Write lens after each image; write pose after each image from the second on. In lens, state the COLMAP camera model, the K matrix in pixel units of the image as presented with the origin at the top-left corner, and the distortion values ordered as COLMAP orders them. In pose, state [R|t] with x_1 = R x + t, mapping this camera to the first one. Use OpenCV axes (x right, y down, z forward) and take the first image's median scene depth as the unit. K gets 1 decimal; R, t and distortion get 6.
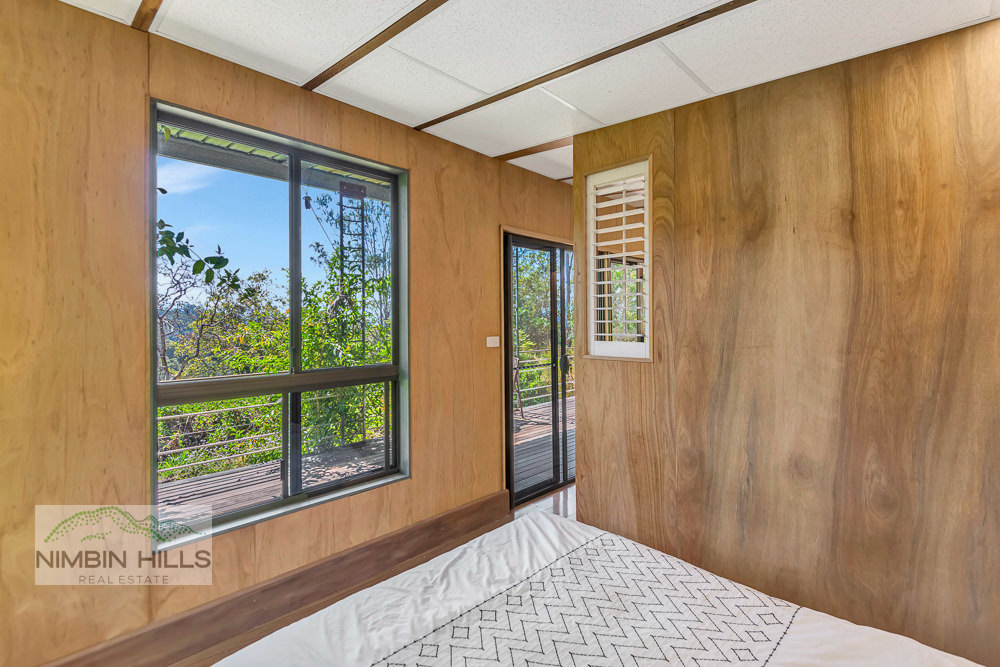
lens RADIAL K [[451.1, 0, 506.0], [0, 451.1, 323.7], [0, 0, 1]] dist [0.027965, -0.000031]
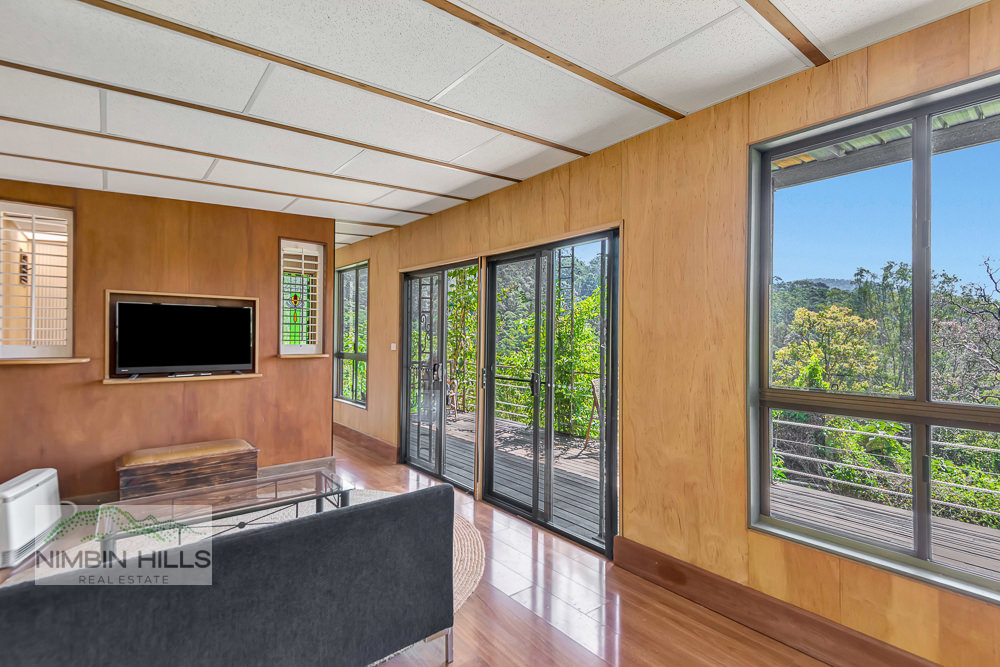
lens RADIAL K [[466.2, 0, 502.5], [0, 466.2, 337.8], [0, 0, 1]] dist [0.003024, 0.000150]
pose [[-0.116085, 0.003666, -0.993233, 1.042560], [-0.010462, 0.999933, 0.004913, -0.002710], [0.993184, 0.010961, -0.116039, 1.051910]]
